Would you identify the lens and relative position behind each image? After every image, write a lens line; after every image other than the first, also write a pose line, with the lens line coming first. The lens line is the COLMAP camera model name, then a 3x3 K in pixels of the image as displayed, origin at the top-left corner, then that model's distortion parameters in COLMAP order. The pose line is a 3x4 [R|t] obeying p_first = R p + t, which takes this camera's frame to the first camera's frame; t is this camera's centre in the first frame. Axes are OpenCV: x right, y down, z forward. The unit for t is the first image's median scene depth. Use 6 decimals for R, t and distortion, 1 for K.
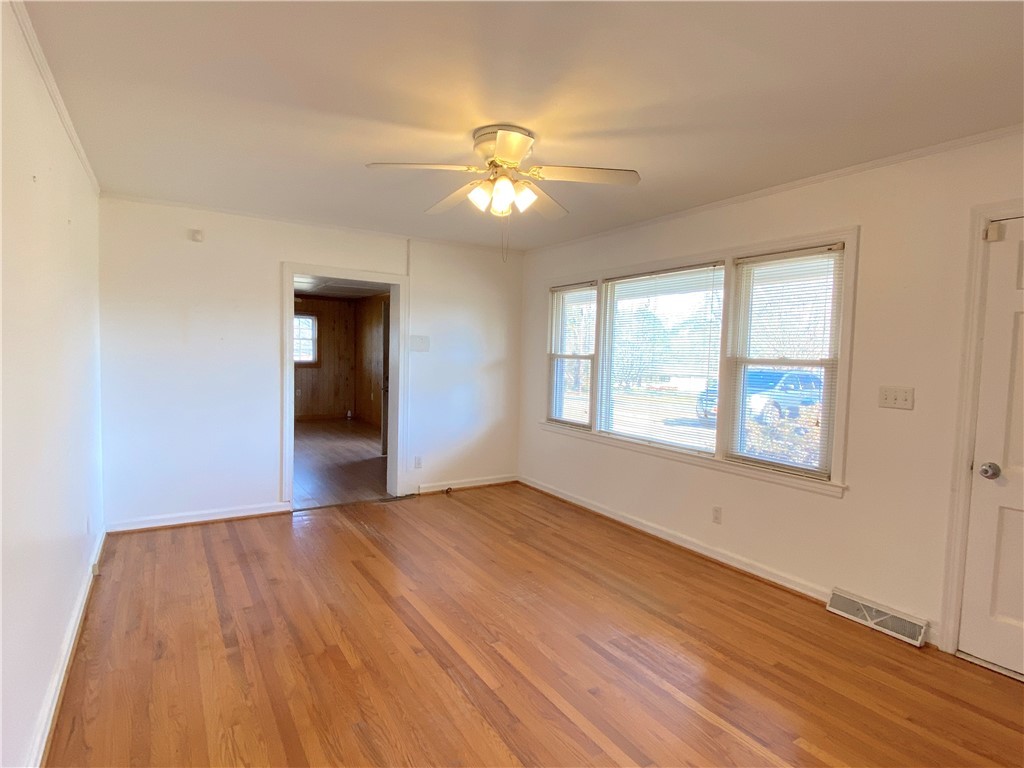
lens RADIAL K [[524.7, 0, 512.0], [0, 524.7, 384.0], [0, 0, 1]] dist [0.057407, -0.053717]
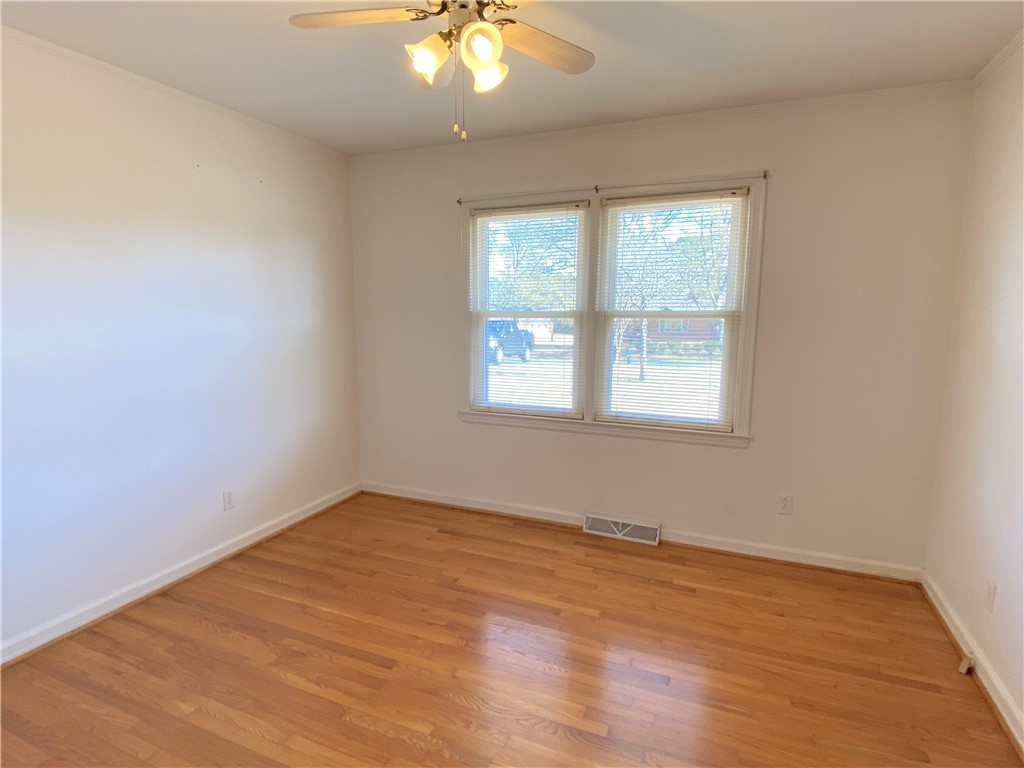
lens RADIAL K [[526.8, 0, 525.0], [0, 526.8, 388.4], [0, 0, 1]] dist [-0.004151, -0.001474]
pose [[0.830155, -0.100252, 0.548446, -0.214545], [0.047809, 0.992878, 0.109124, -0.023574], [-0.555480, -0.064369, 0.829035, 0.336403]]
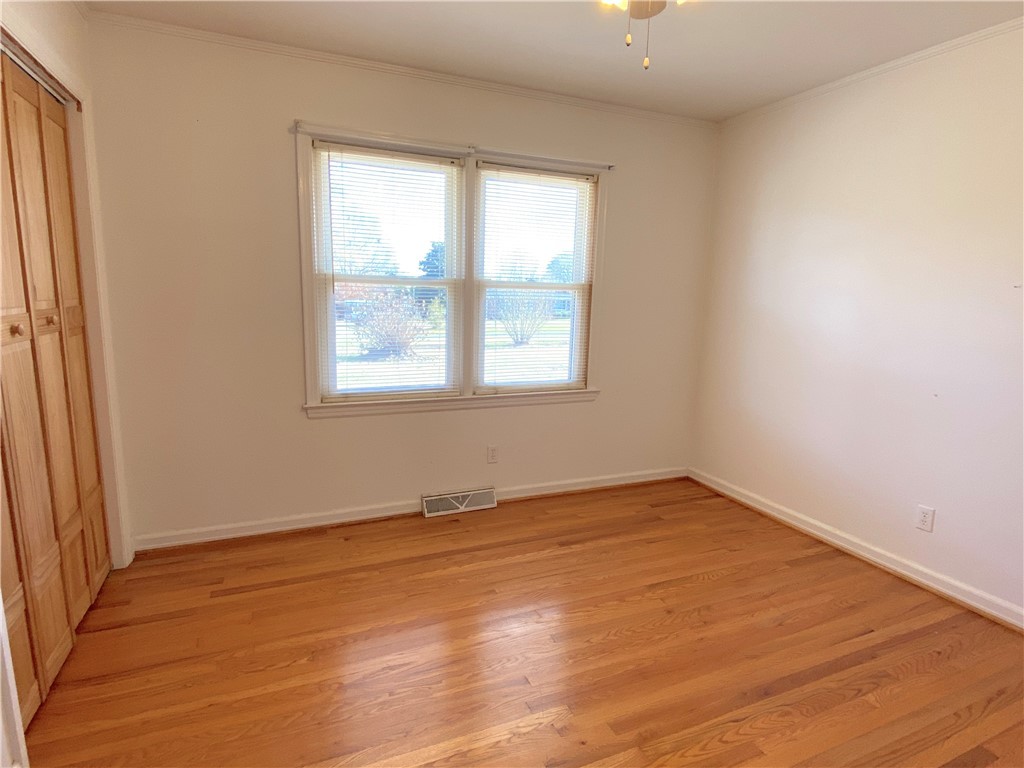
lens RADIAL K [[551.3, 0, 504.5], [0, 551.3, 384.5], [0, 0, 1]] dist [0.036944, -0.034075]
pose [[0.179158, -0.194947, 0.964312, -0.848416], [0.033047, 0.980810, 0.192143, -0.094630], [-0.983265, -0.002557, 0.182162, 1.372392]]
